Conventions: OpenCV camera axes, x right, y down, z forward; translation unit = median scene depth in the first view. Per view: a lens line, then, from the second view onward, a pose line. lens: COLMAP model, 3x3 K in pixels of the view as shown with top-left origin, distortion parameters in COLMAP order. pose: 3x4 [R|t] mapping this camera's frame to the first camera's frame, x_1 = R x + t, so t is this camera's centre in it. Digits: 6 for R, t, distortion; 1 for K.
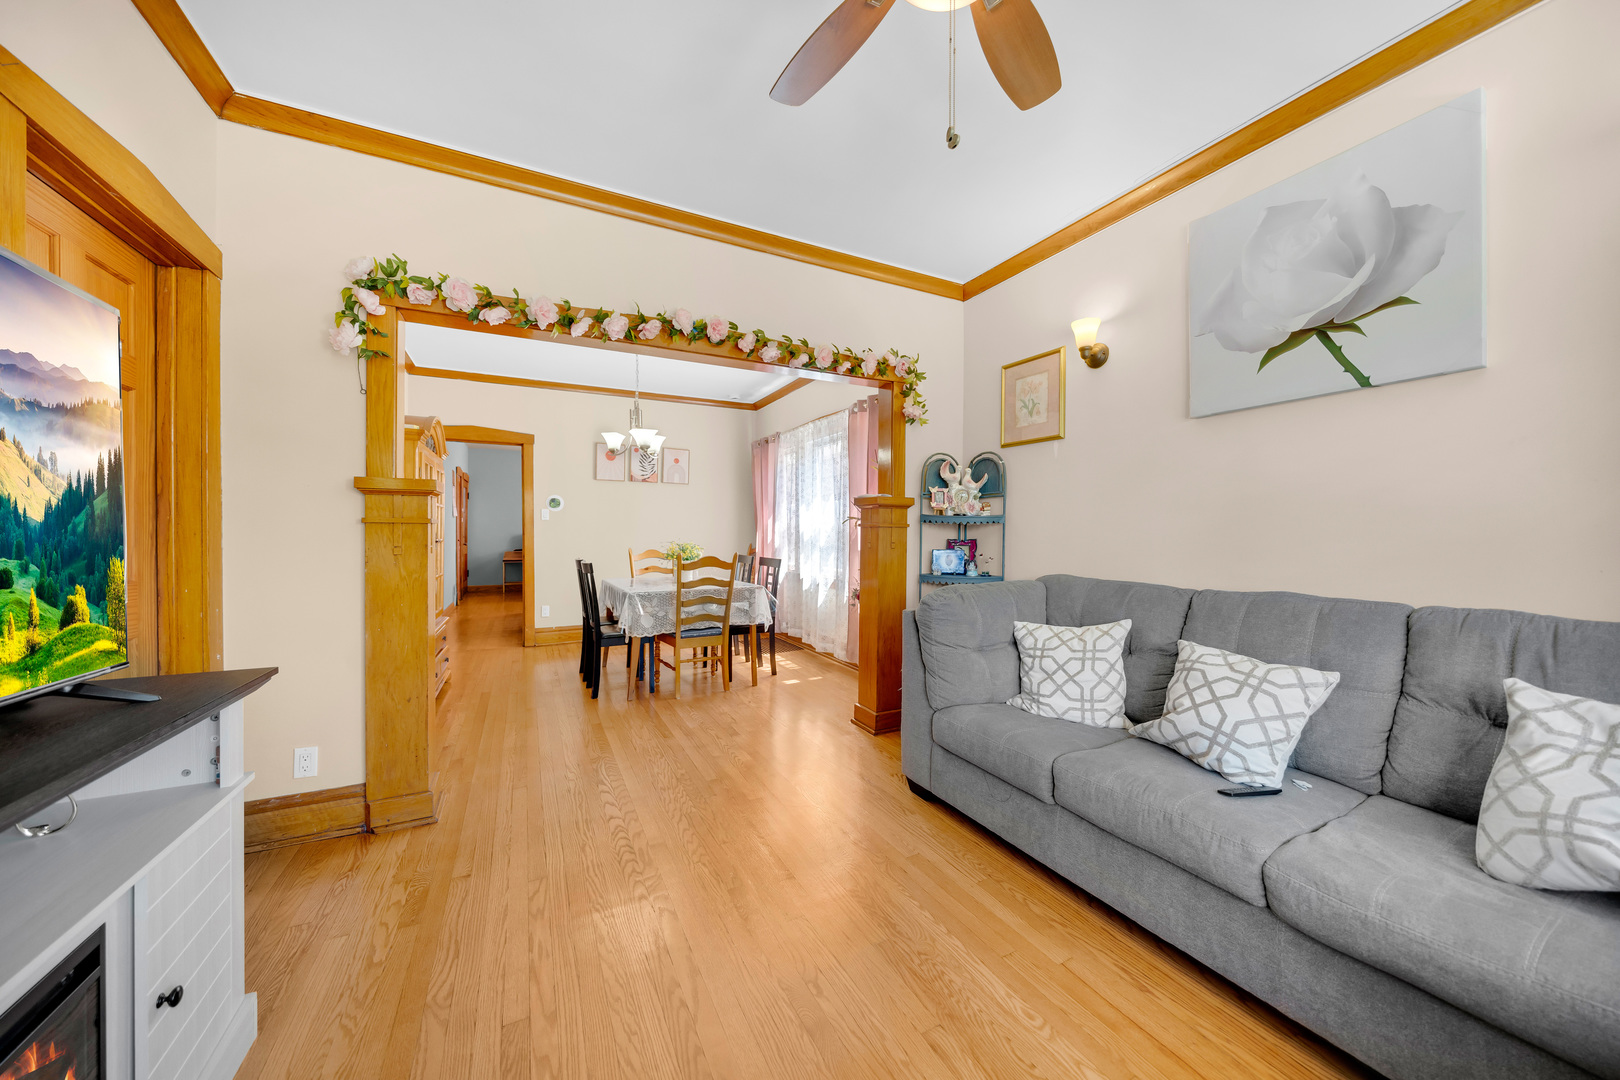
lens RADIAL K [[552.8, 0, 817.4], [0, 552.8, 534.0], [0, 0, 1]] dist [-0.001285, -0.000026]
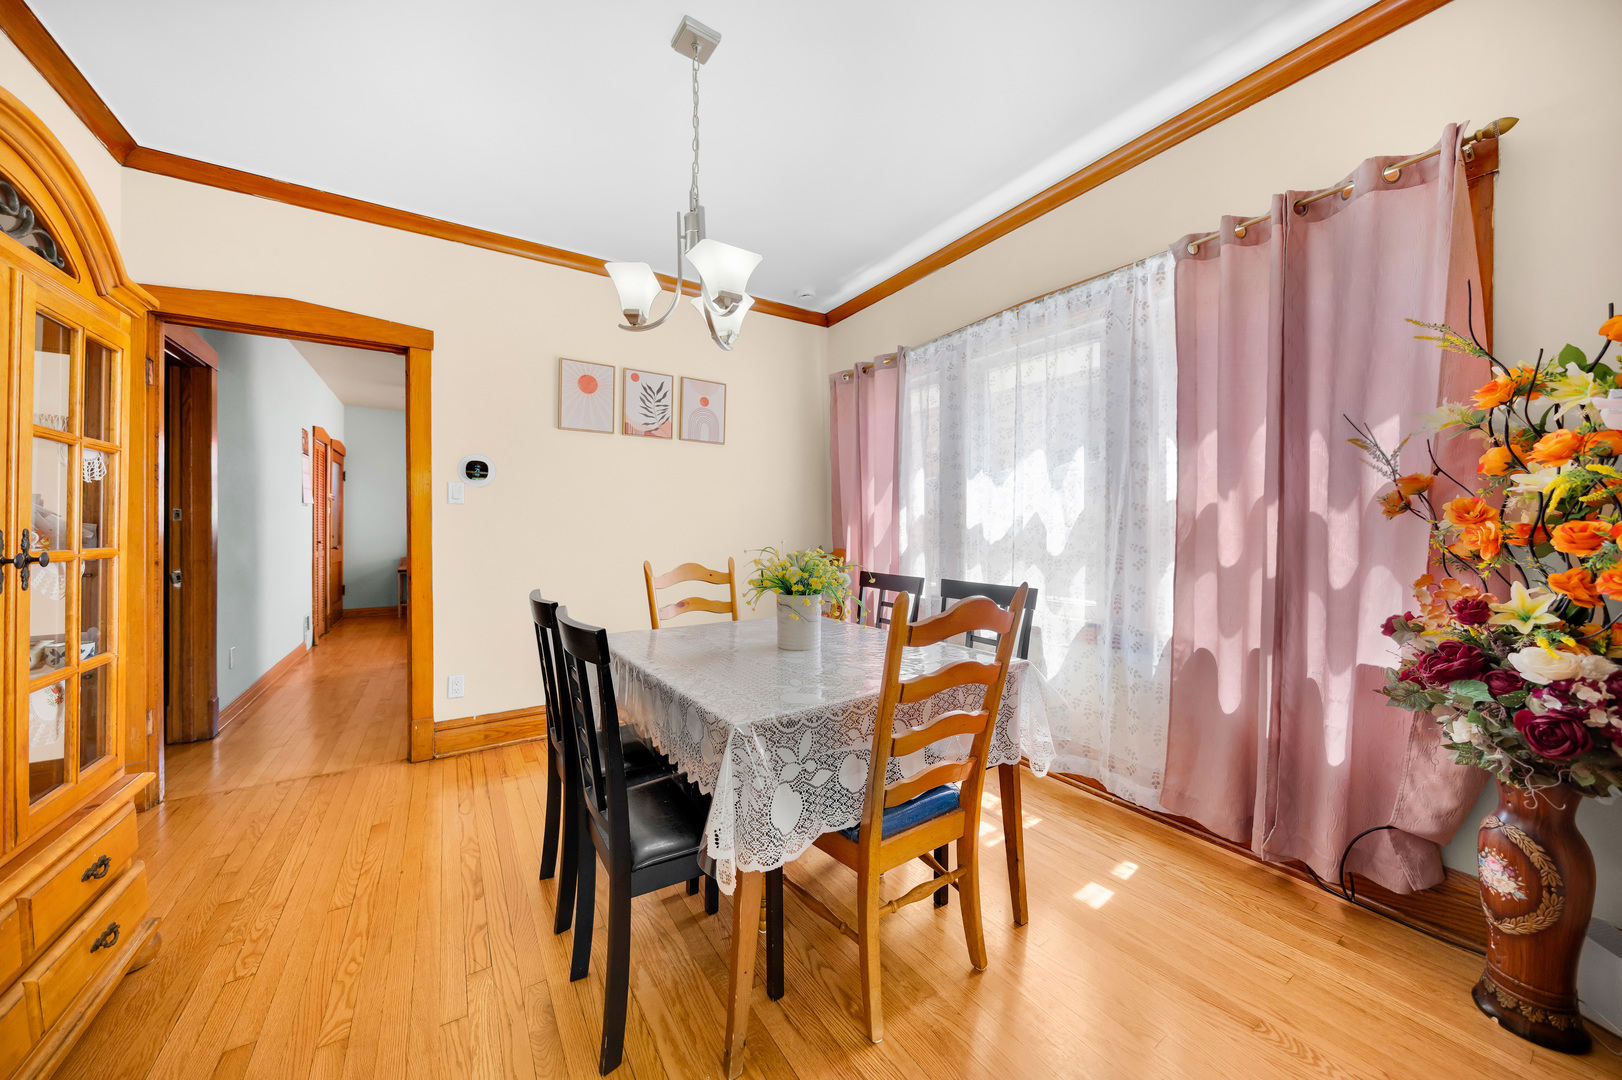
lens RADIAL K [[553.5, 0, 812.5], [0, 553.5, 533.9], [0, 0, 1]] dist [-0.001285, -0.000026]
pose [[0.995354, 0.000572, 0.096280, -0.220487], [-0.000701, 0.999999, 0.001306, 0.001687], [-0.096279, -0.001368, 0.995353, 0.471363]]
